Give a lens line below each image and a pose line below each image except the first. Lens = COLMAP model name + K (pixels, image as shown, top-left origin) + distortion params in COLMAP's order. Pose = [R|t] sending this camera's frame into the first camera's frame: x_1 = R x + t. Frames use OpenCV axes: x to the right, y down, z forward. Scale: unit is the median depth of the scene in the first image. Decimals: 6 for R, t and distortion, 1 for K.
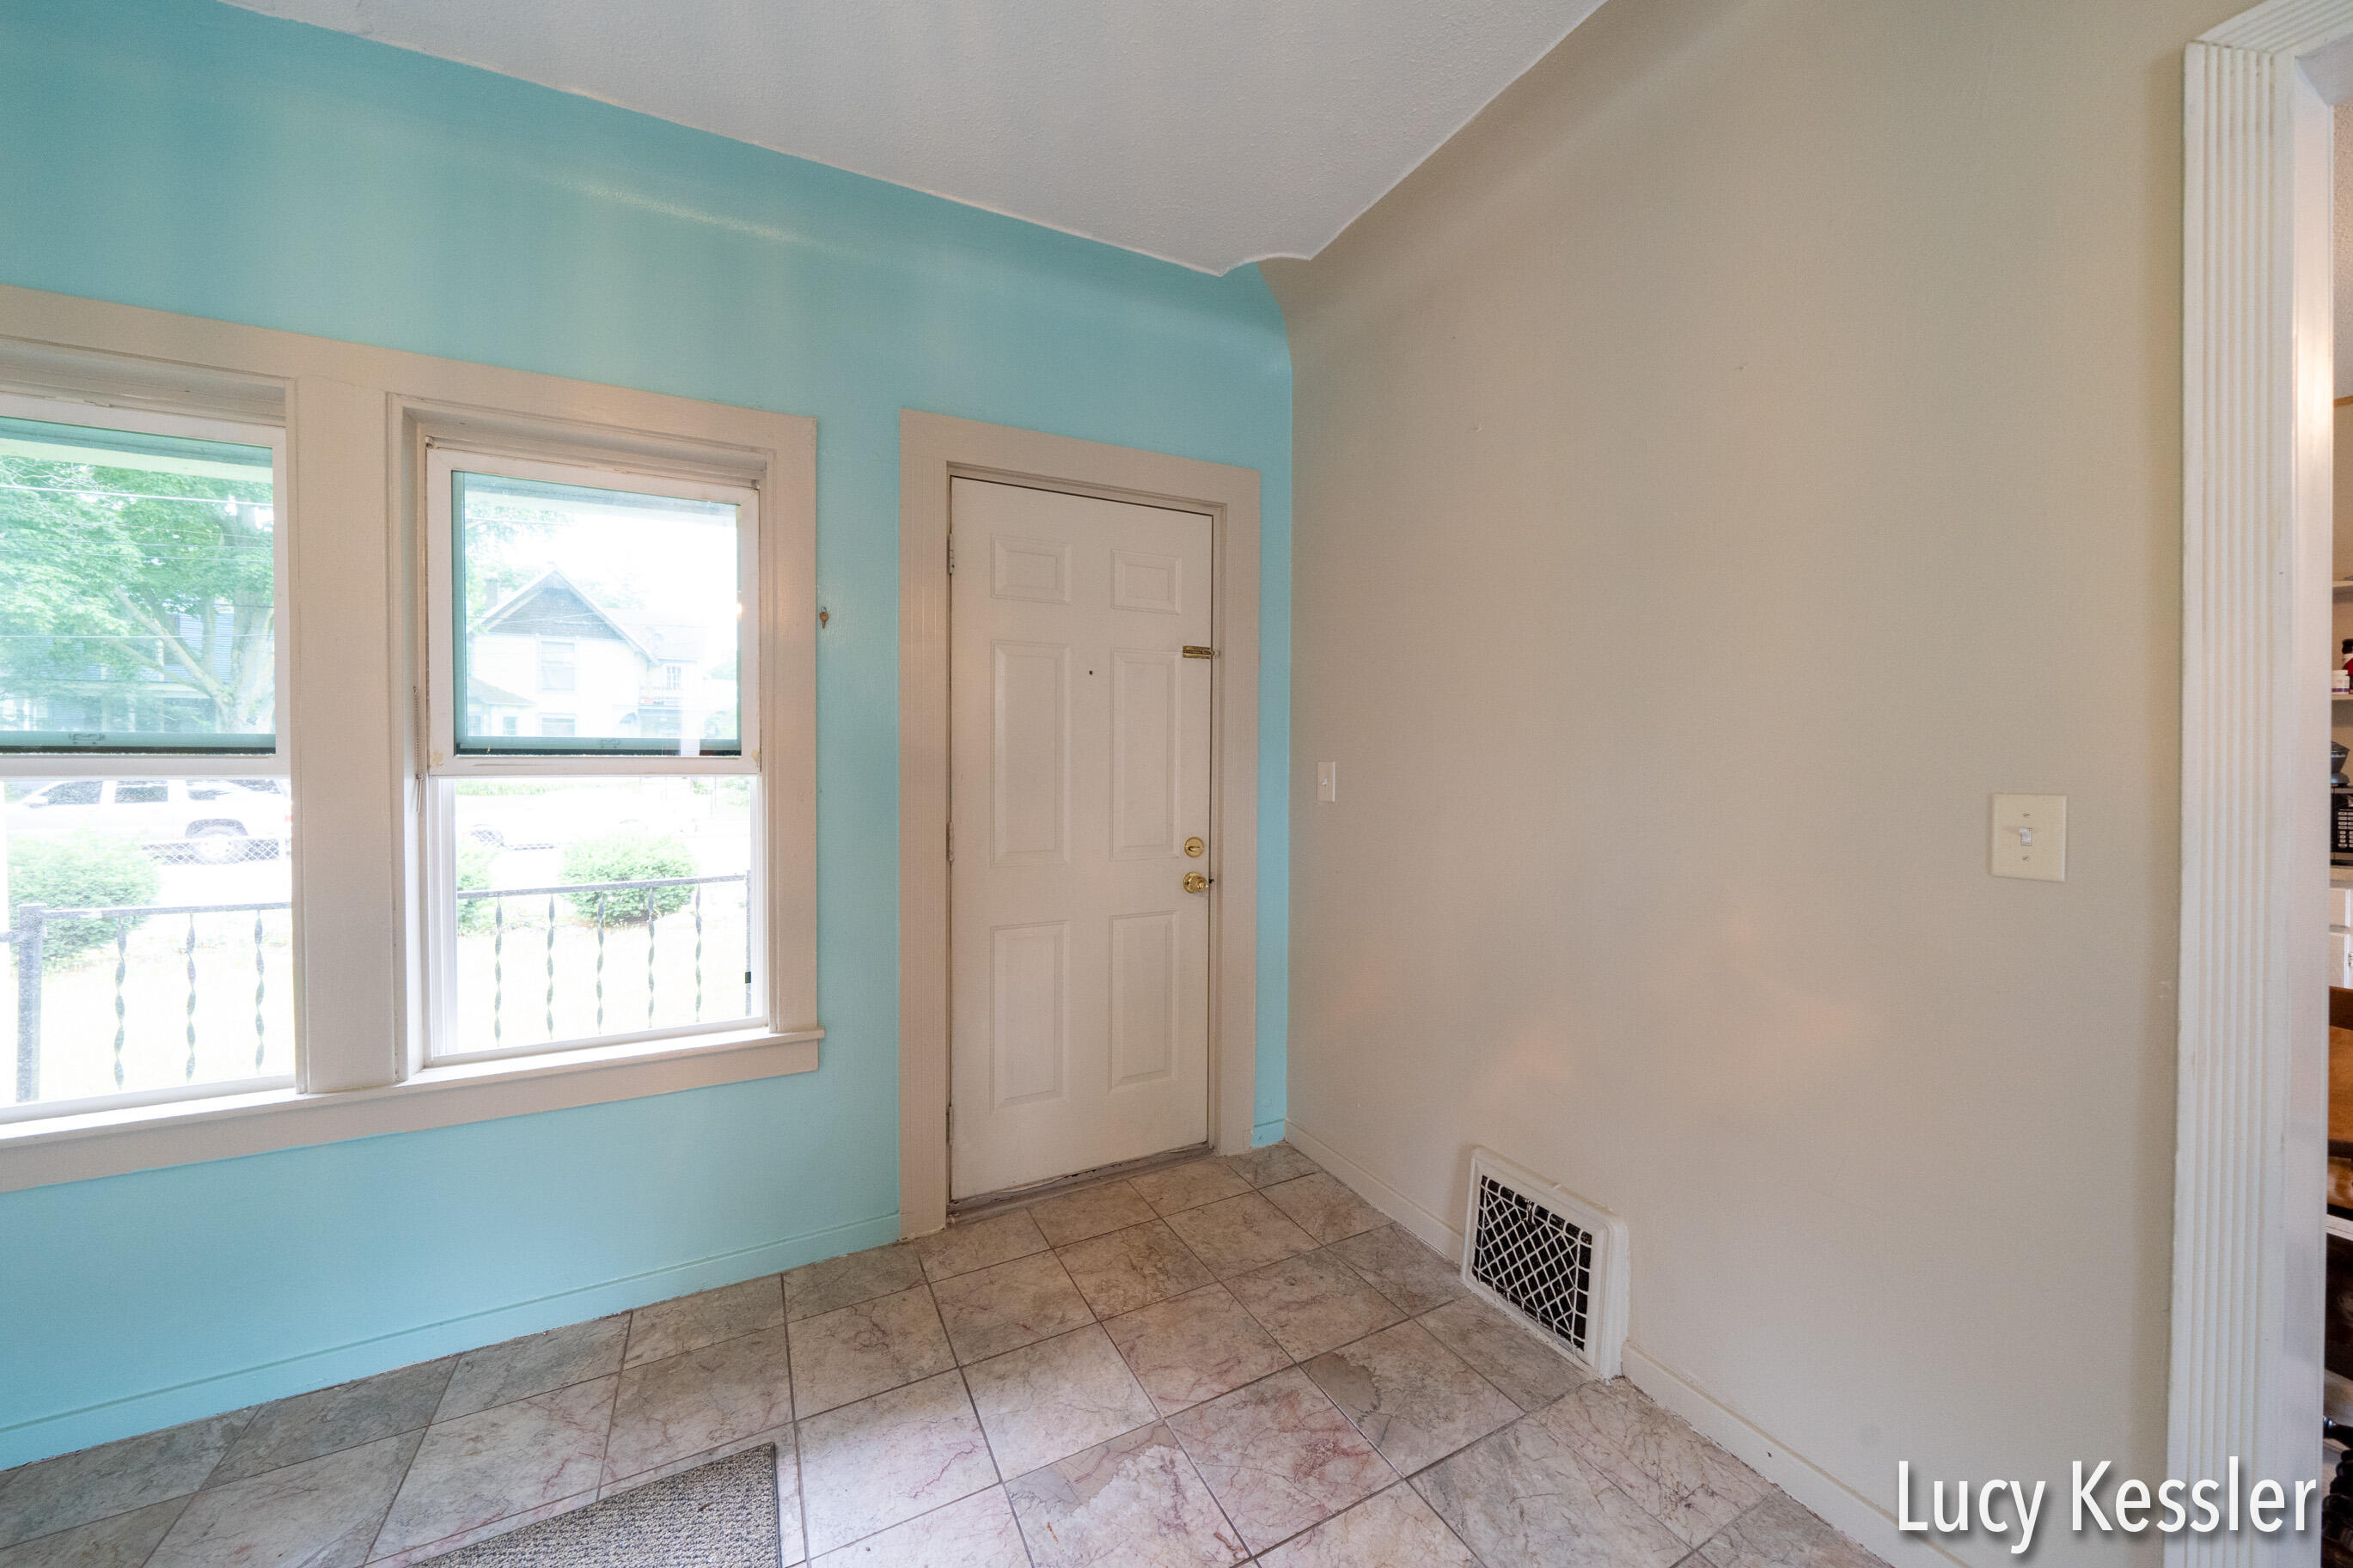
lens RADIAL K [[787.1, 0, 1115.4], [0, 787.1, 774.1], [0, 0, 1]] dist [-0.001395, -0.000061]
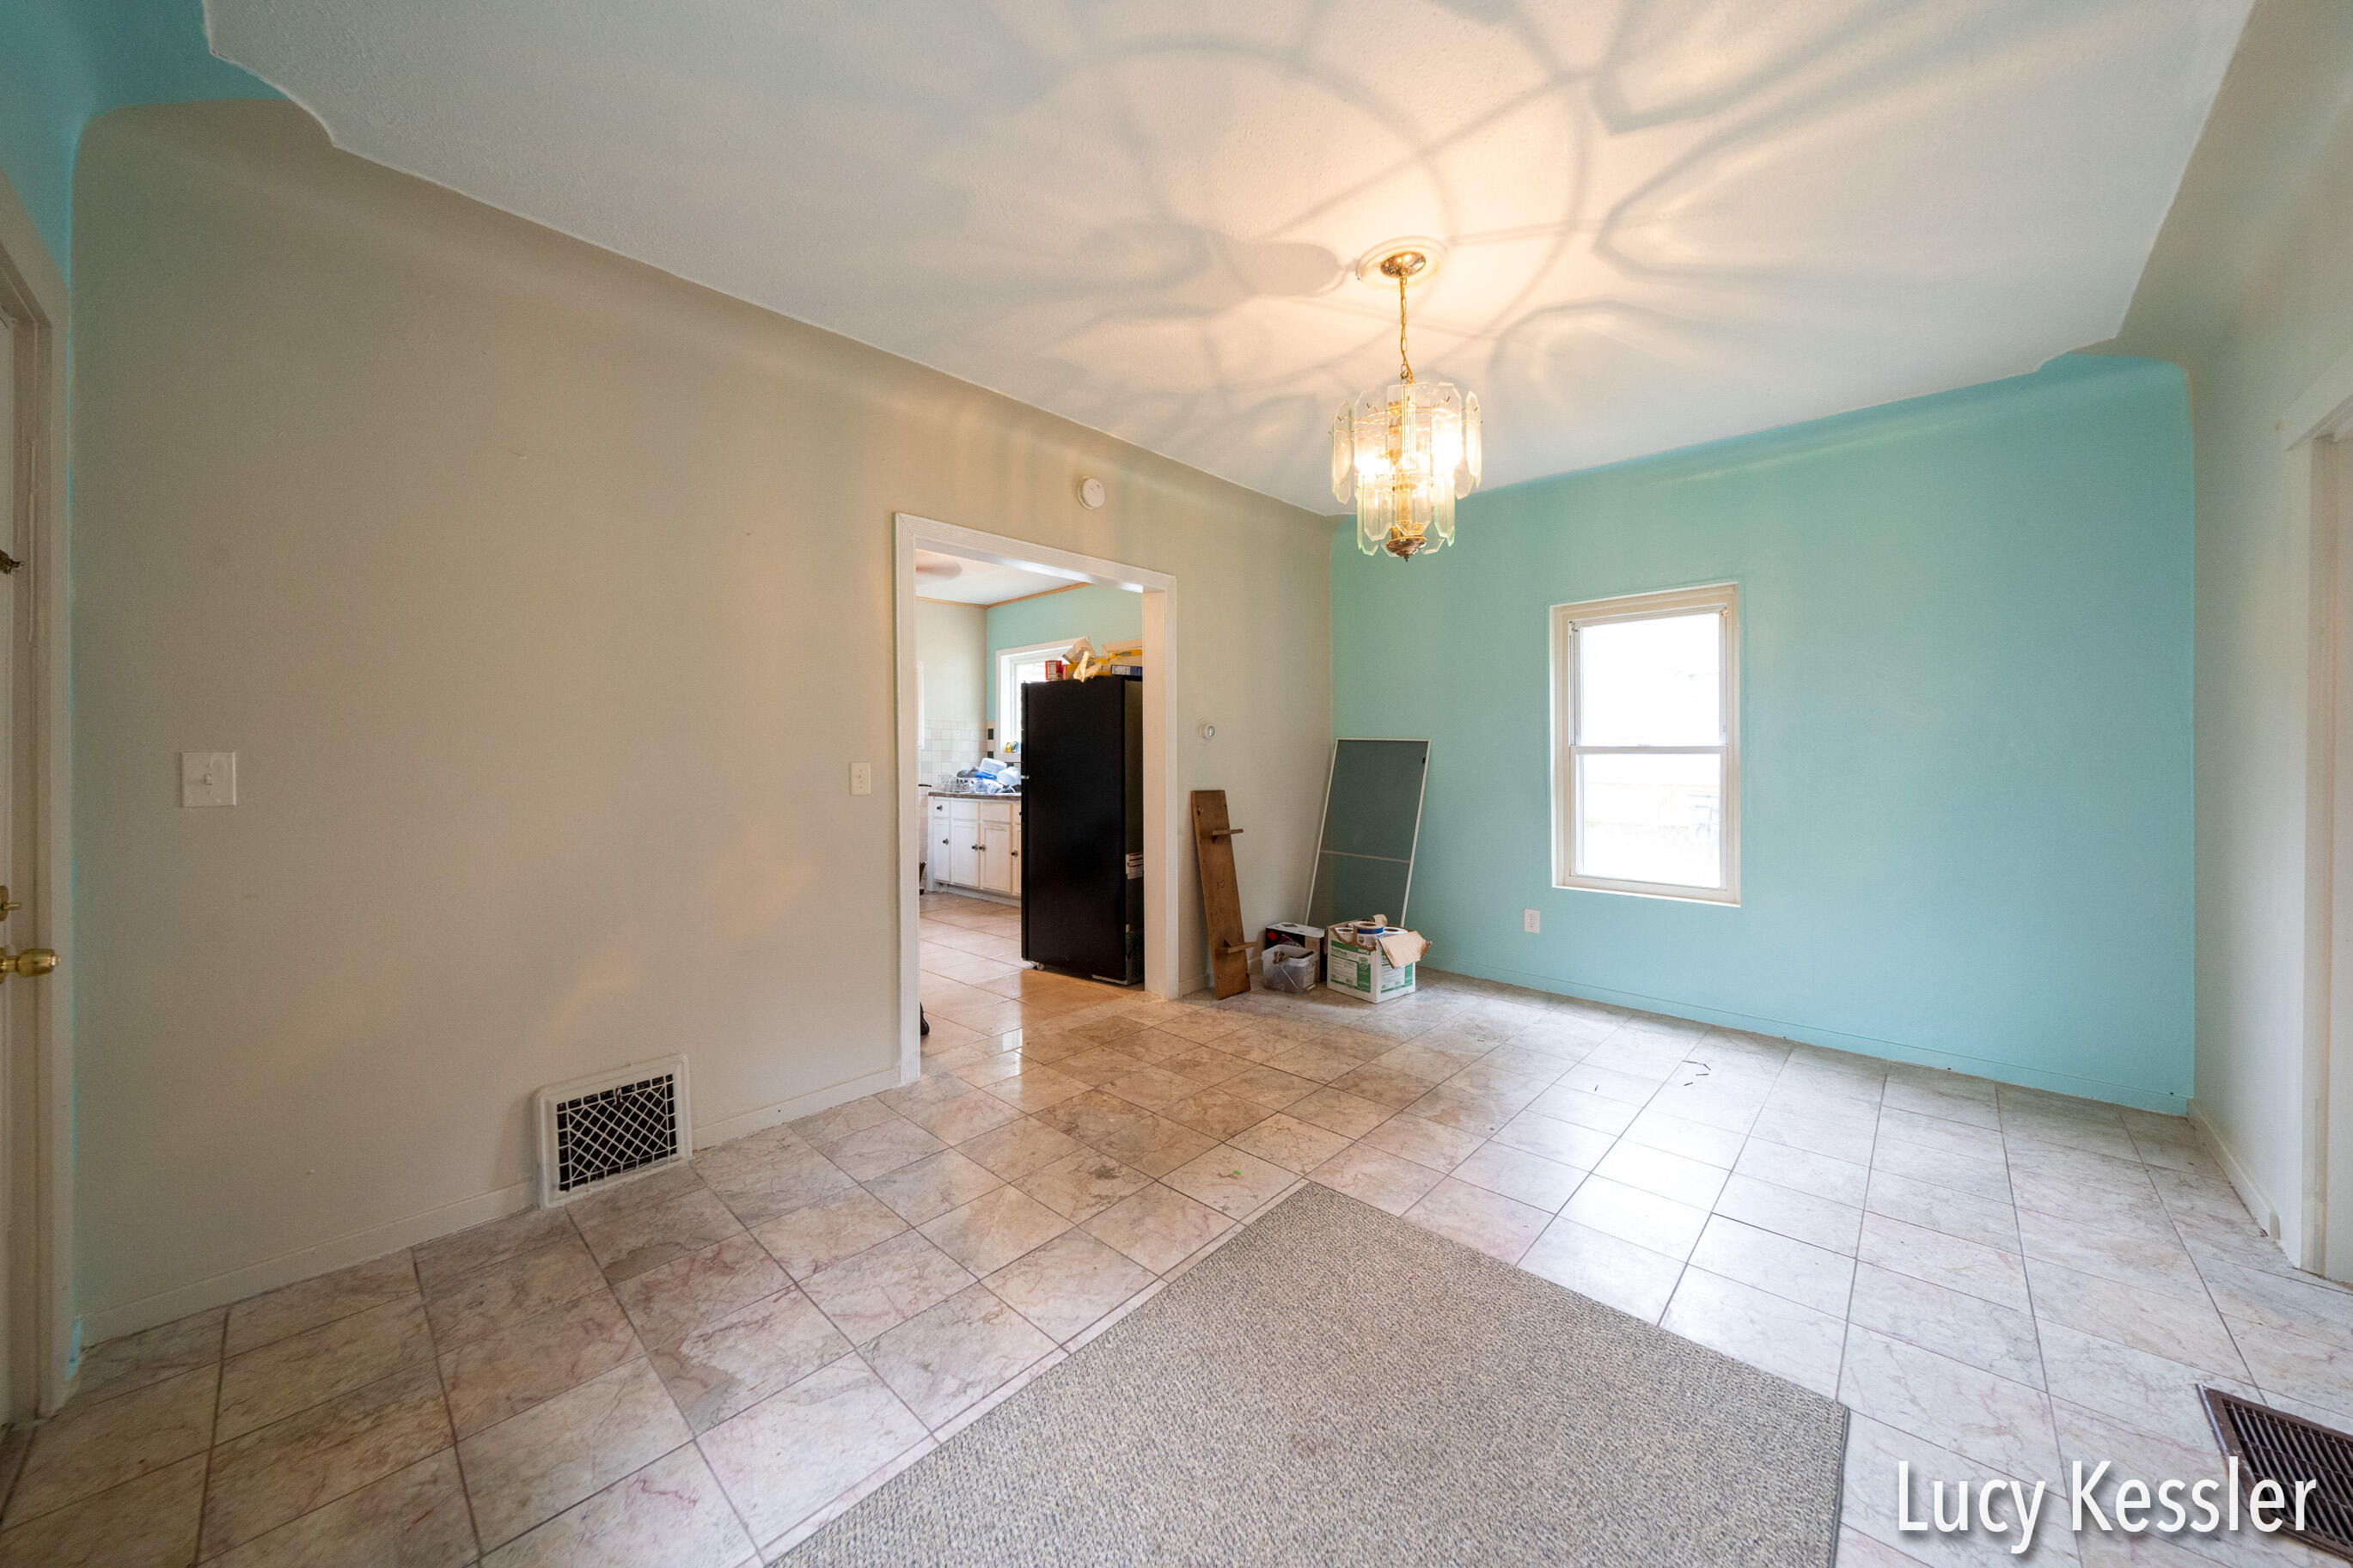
lens RADIAL K [[813.0, 0, 1238.0], [0, 813.0, 751.3], [0, 0, 1]] dist [-0.001731, -0.000181]
pose [[-0.409989, 0.002428, 0.912087, -1.060071], [0.019785, 0.999785, 0.006232, -0.000808], [-0.911876, 0.020601, -0.409949, 0.570994]]
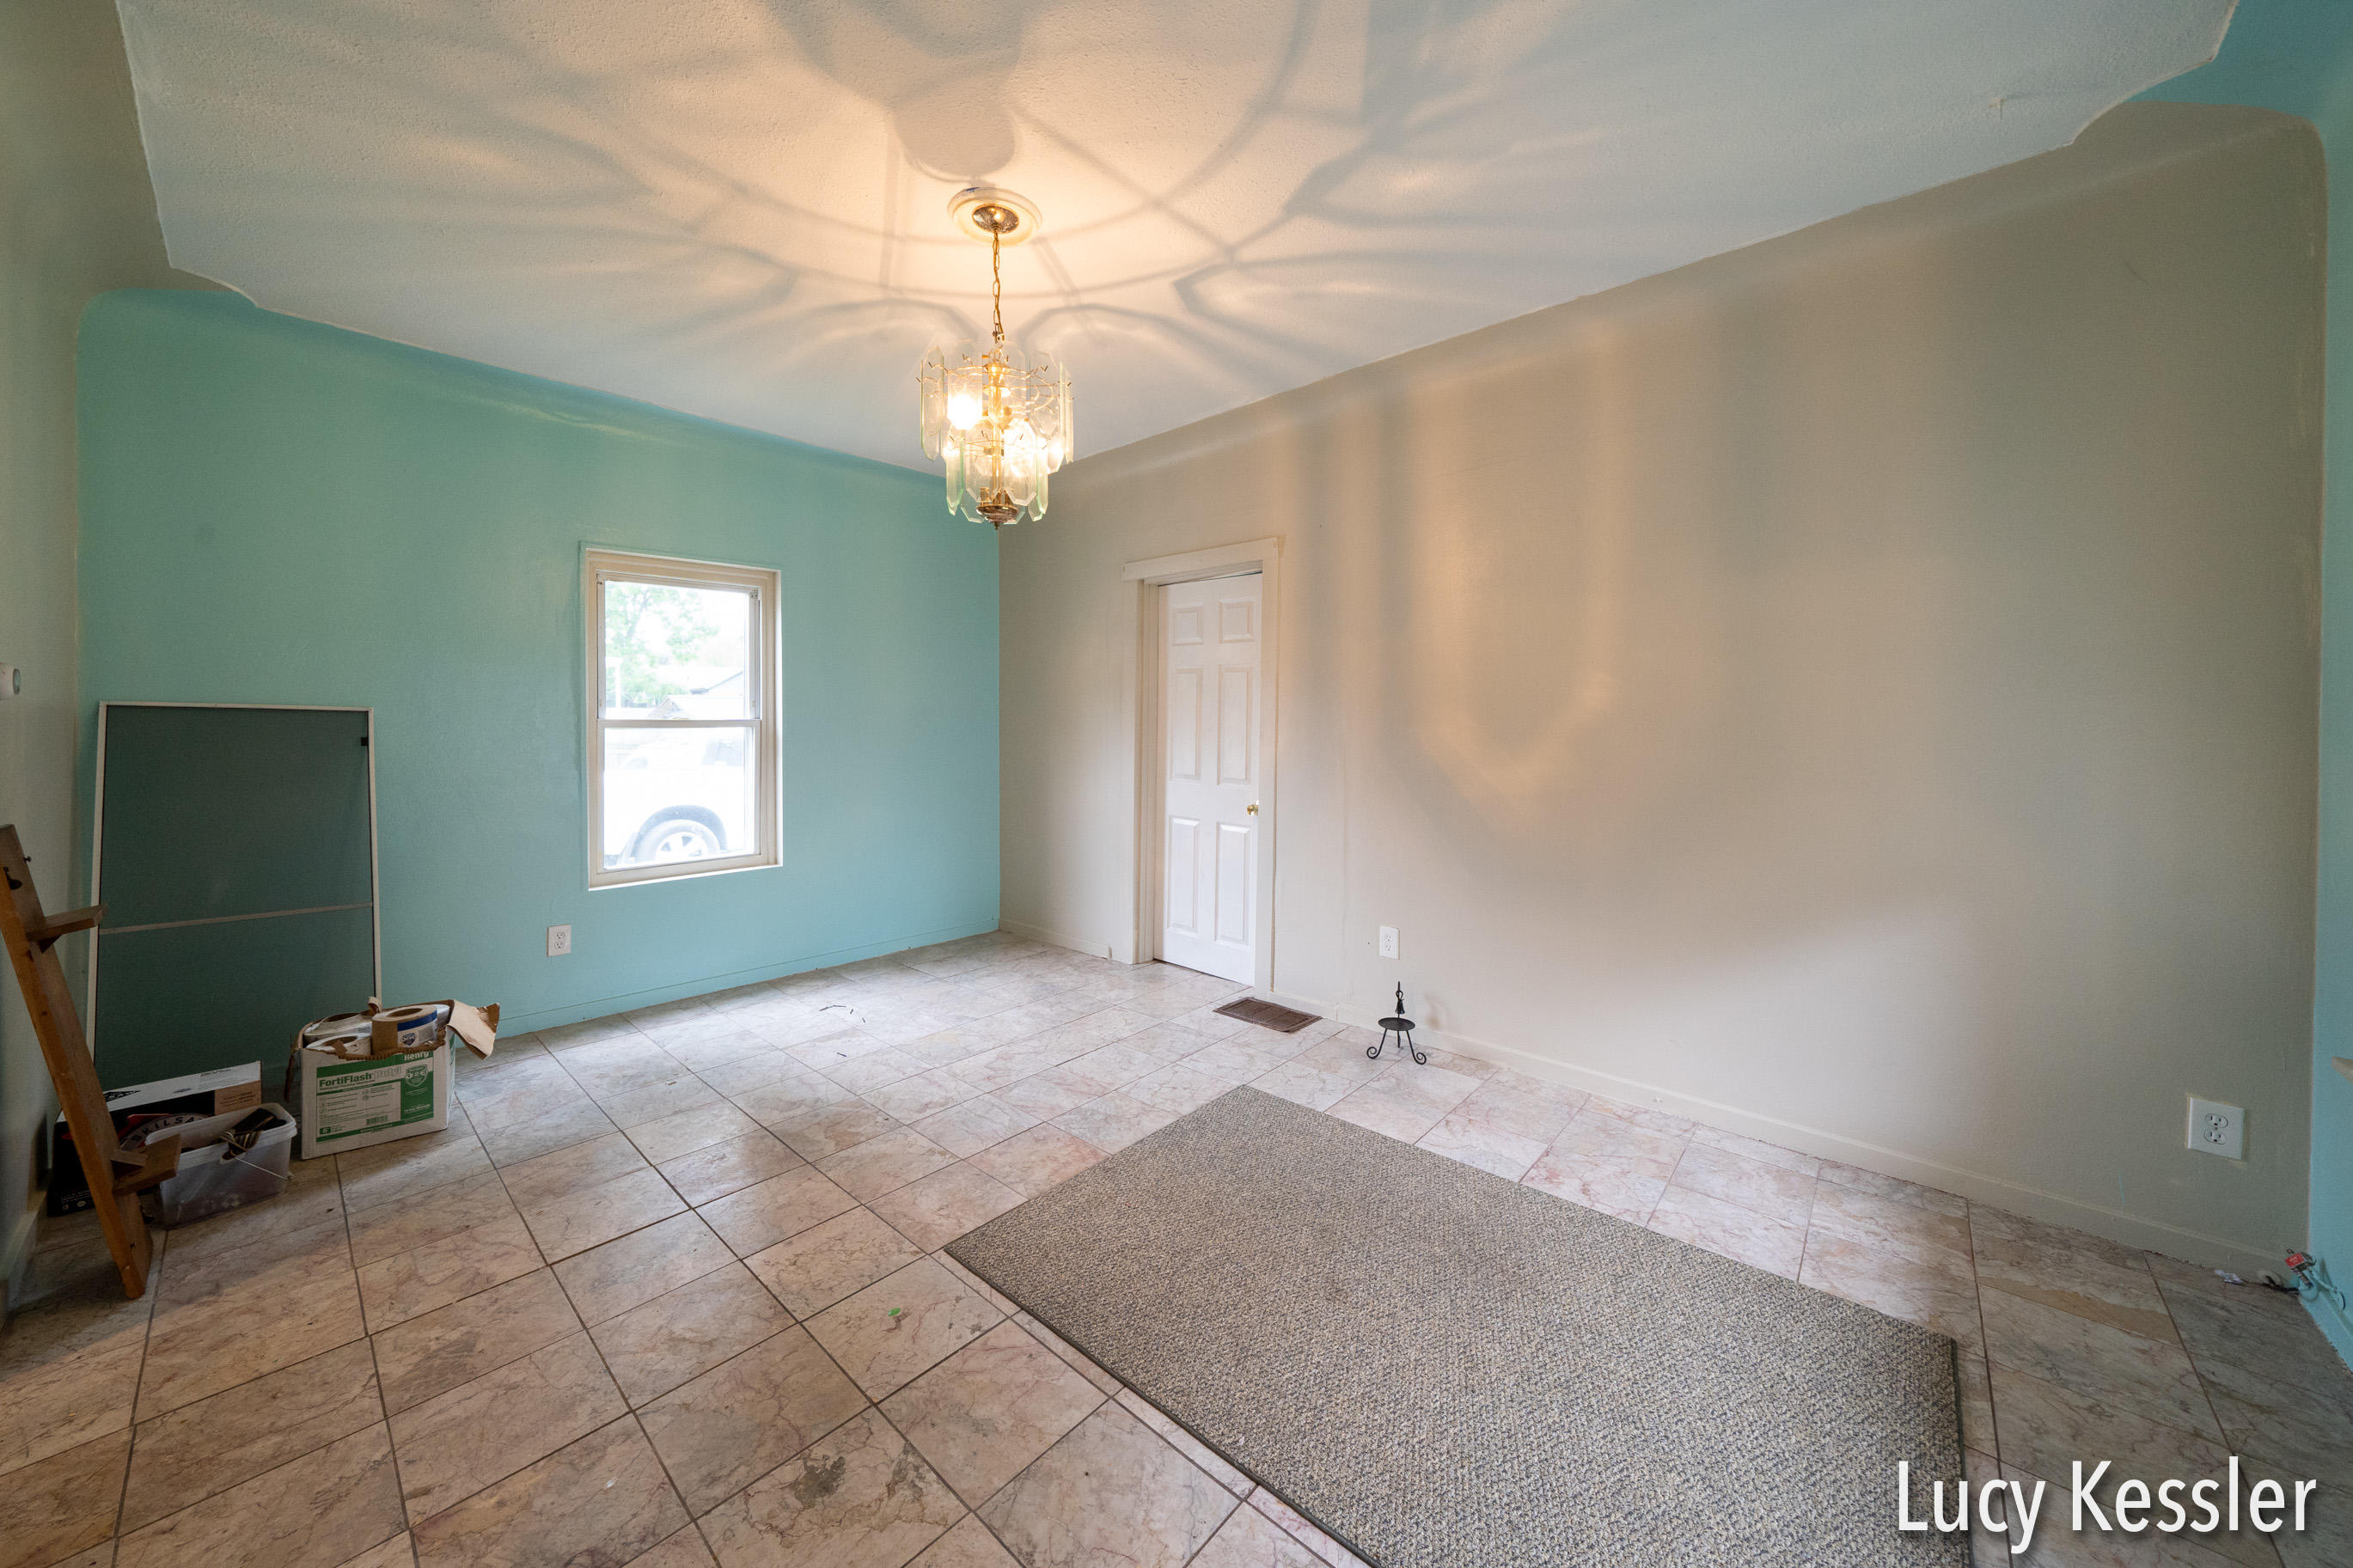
lens RADIAL K [[826.6, 0, 1086.4], [0, 826.6, 717.8], [0, 0, 1]] dist [-0.004810, 0.000012]
pose [[-0.940503, 0.003736, -0.339764, 0.246172], [-0.001429, 0.999887, 0.014950, -0.015570], [0.339781, 0.014546, -0.940392, 1.011511]]
